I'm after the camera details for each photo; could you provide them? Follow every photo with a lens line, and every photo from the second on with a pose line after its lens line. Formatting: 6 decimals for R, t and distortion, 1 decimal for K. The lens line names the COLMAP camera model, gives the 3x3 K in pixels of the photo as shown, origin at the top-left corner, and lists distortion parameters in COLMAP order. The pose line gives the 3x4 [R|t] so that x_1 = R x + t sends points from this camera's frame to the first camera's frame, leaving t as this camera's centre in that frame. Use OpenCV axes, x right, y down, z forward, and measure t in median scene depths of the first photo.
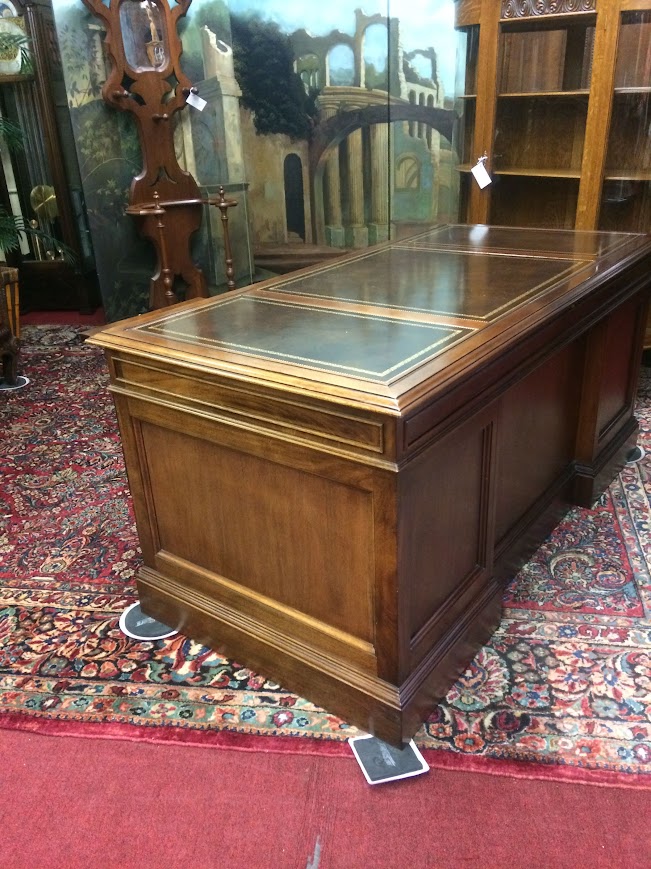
lens RADIAL K [[729.1, 0, 325.2], [0, 729.1, 437.2], [0, 0, 1]] dist [0.128591, -0.201625]
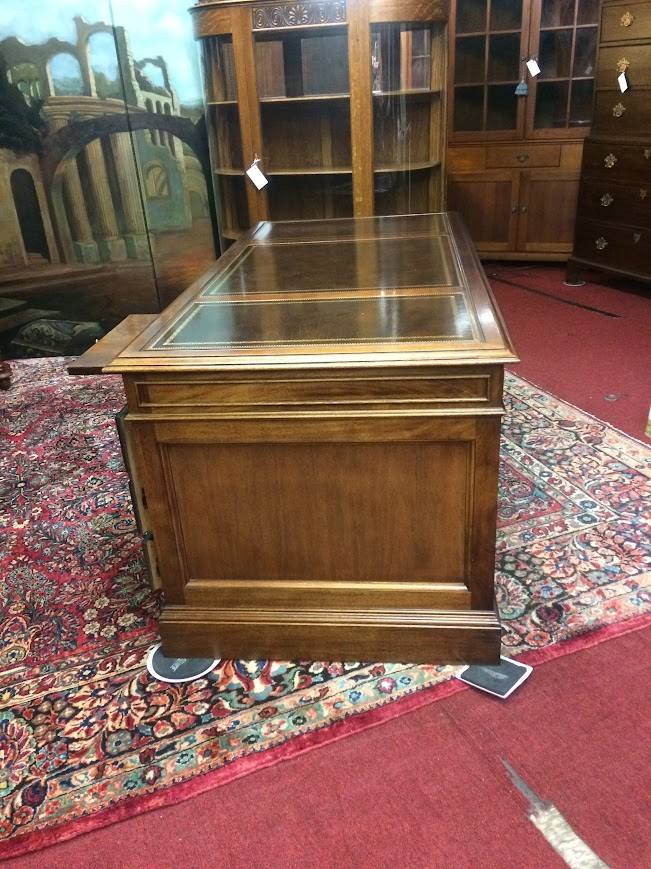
lens RADIAL K [[729.1, 0, 325.2], [0, 729.1, 437.2], [0, 0, 1]] dist [0.128591, -0.201625]
pose [[0.858101, -0.228832, 0.459672, -0.445436], [0.236676, 0.970706, 0.041413, -0.020490], [-0.455683, 0.073257, 0.887123, 0.073365]]
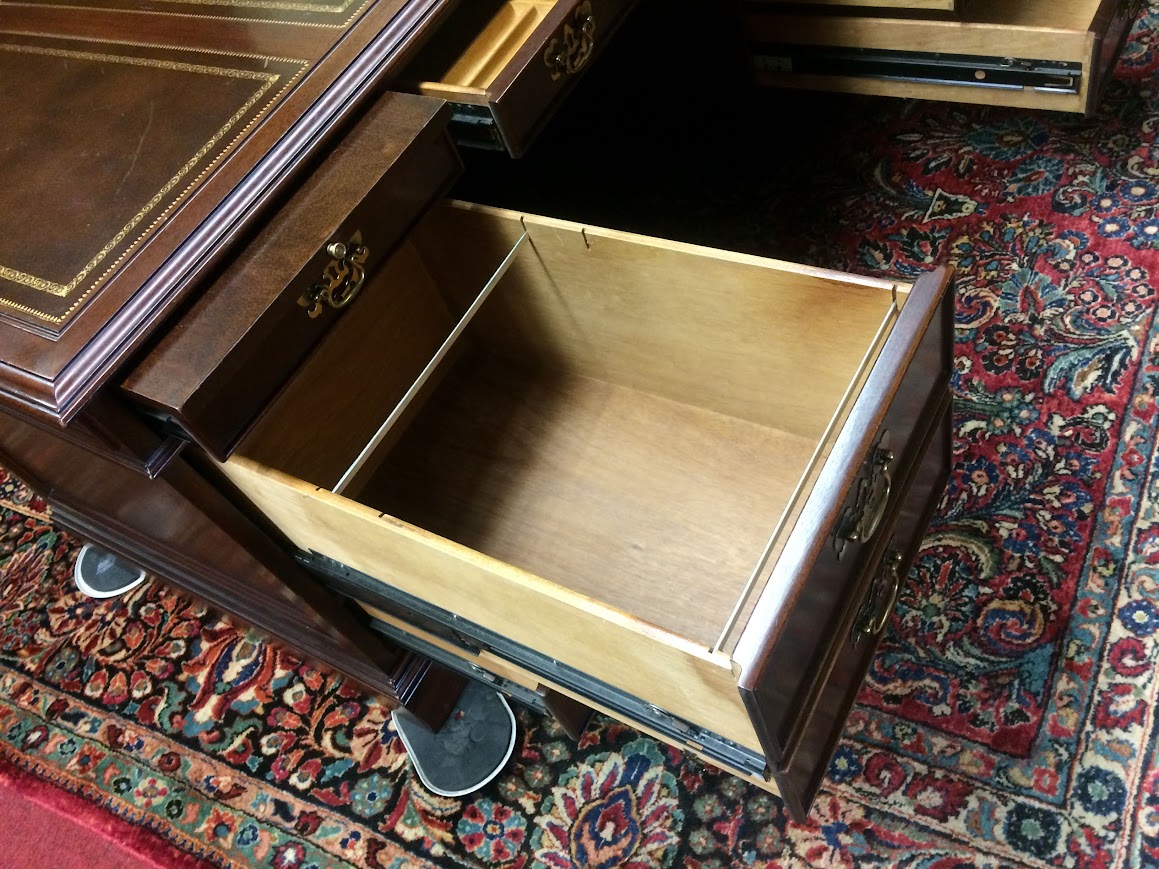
lens RADIAL K [[978.8, 0, 579.8], [0, 978.8, 433.1], [0, 0, 1]] dist [0.136373, -0.215916]
pose [[0.931949, 0.078214, -0.354053, 0.364111], [0.112863, 0.865375, 0.488250, -0.254842], [0.344577, -0.494983, 0.797658, 0.499210]]
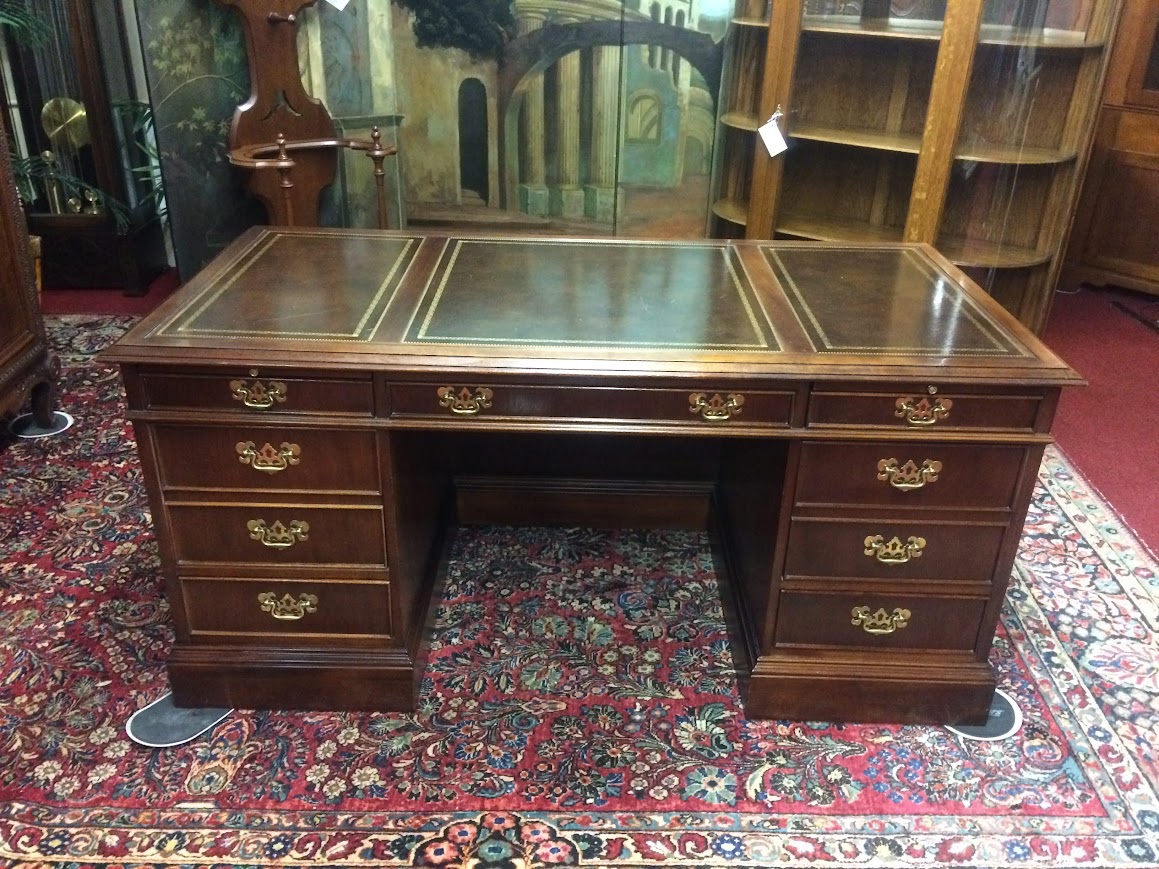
lens RADIAL K [[976.9, 0, 579.5], [0, 976.9, 434.5], [0, 0, 1]] dist [0.129946, -0.201774]
pose [[0.984379, -0.014269, 0.175485, -0.229581], [0.010286, 0.999669, 0.023587, -0.150170], [-0.175764, -0.021414, 0.984199, 0.145972]]
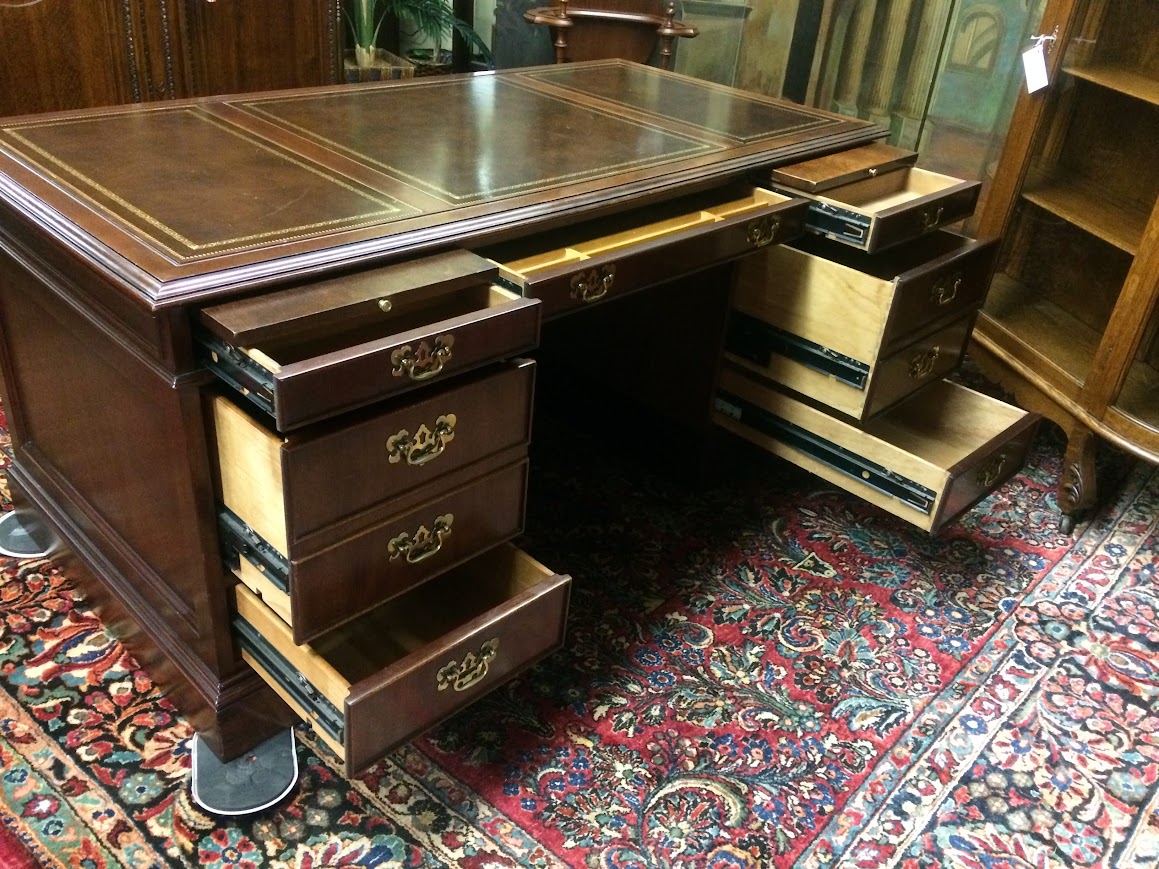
lens RADIAL K [[976.9, 0, 579.5], [0, 976.9, 434.5], [0, 0, 1]] dist [0.129946, -0.201774]
pose [[0.856745, 0.352543, -0.376433, 0.472558], [-0.318418, 0.935741, 0.151651, -0.177541], [0.405708, -0.010063, 0.913947, 0.329195]]
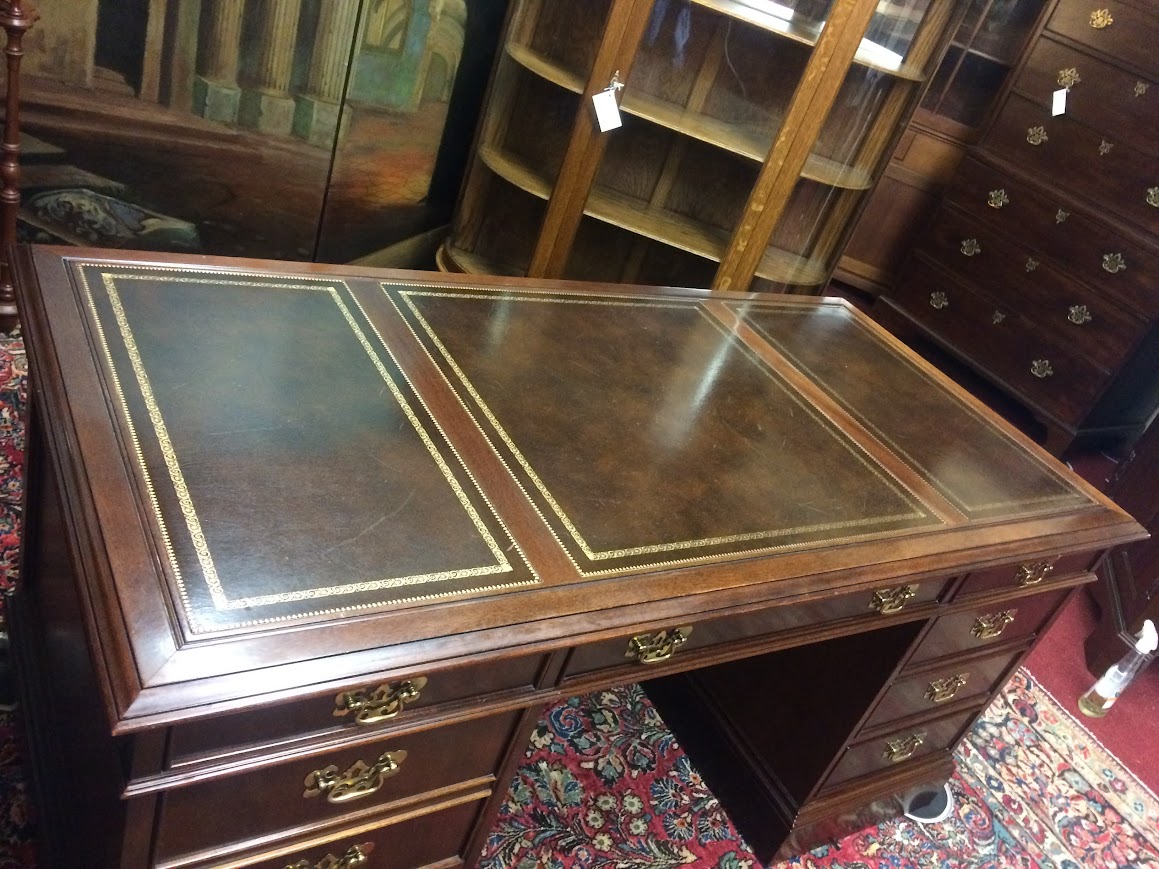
lens RADIAL K [[976.9, 0, 579.5], [0, 976.9, 434.5], [0, 0, 1]] dist [0.129946, -0.201774]
pose [[0.715244, -0.102787, 0.691275, -0.620214], [-0.049861, 0.979100, 0.197174, -0.408211], [-0.697094, -0.175496, 0.695170, 0.666117]]
